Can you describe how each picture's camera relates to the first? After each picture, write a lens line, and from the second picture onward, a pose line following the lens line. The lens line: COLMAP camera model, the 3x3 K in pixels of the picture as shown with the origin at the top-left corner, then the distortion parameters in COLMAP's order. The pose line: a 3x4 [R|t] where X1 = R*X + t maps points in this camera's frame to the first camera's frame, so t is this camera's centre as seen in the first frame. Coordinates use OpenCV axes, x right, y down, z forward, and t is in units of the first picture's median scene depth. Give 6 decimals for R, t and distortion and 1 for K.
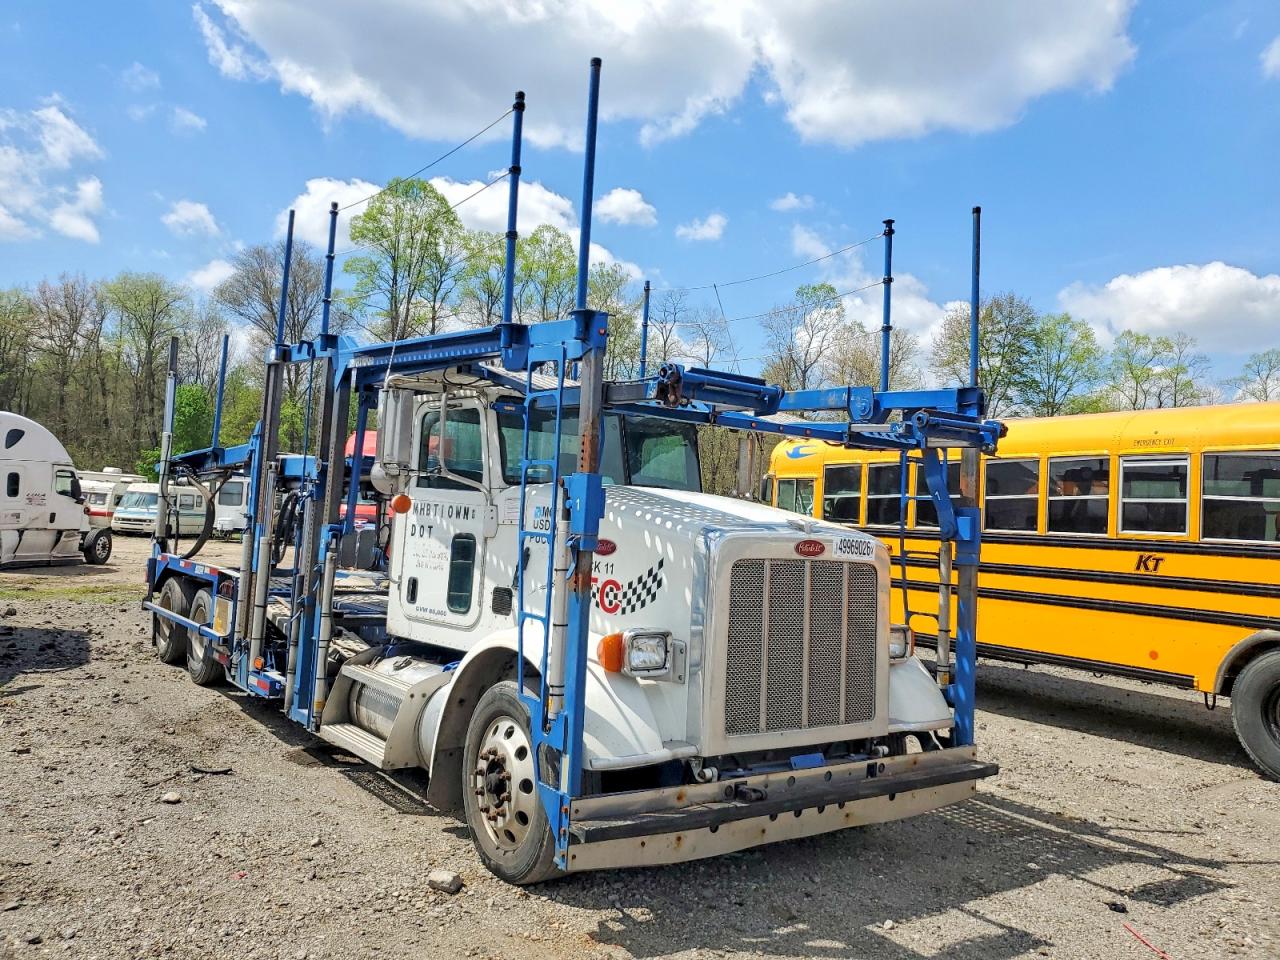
lens RADIAL K [[1054.5, 0, 618.1], [0, 1054.5, 480.3], [0, 0, 1]] dist [0.059434, -0.085180]
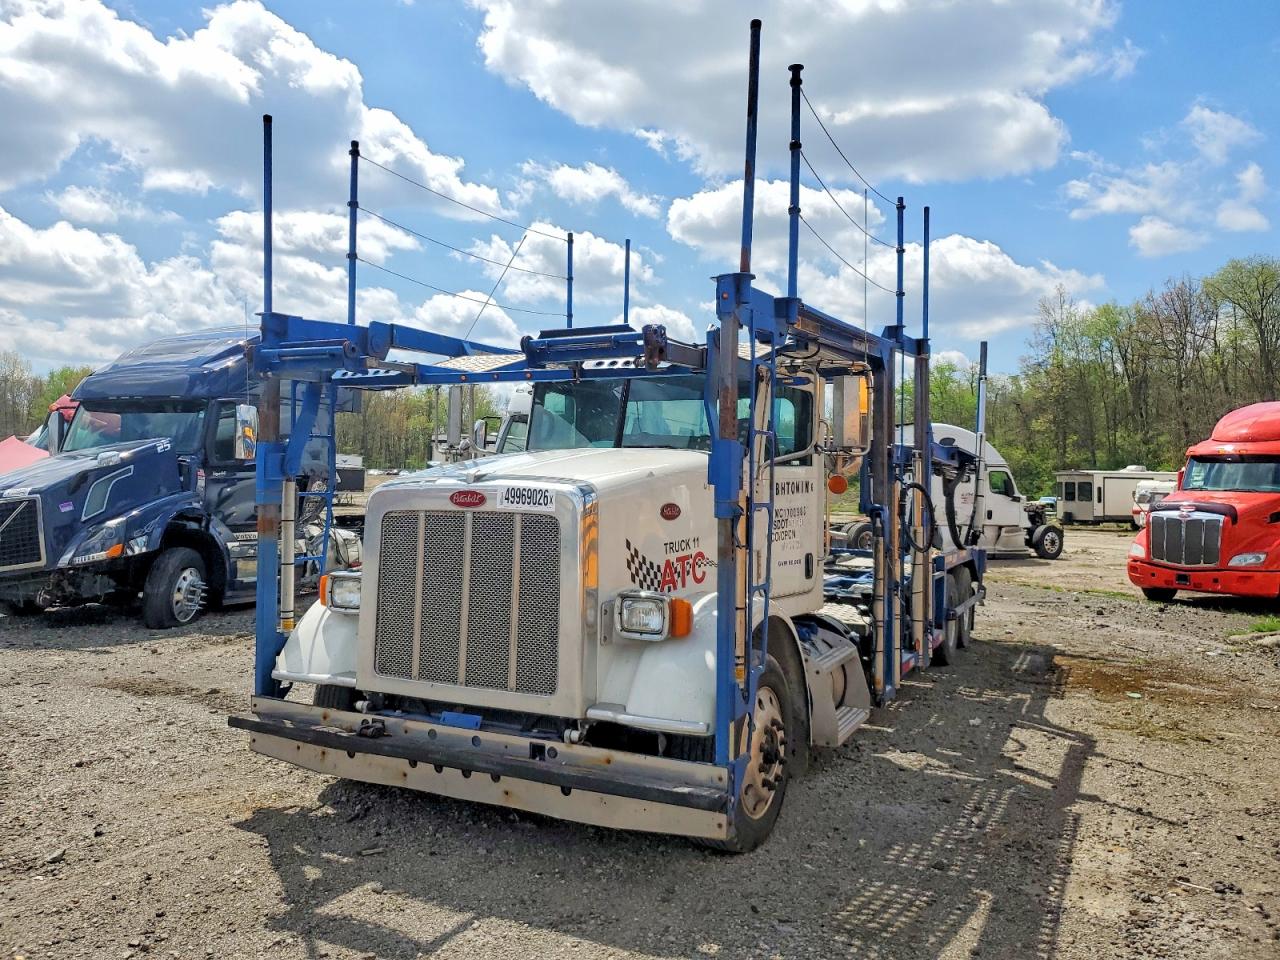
lens RADIAL K [[1054.5, 0, 618.1], [0, 1054.5, 480.3], [0, 0, 1]] dist [0.059434, -0.085180]
pose [[0.407628, -0.053941, -0.911554, 1.119979], [0.044699, 0.998236, -0.039082, 0.091936], [0.912053, -0.024814, 0.409320, 0.742395]]
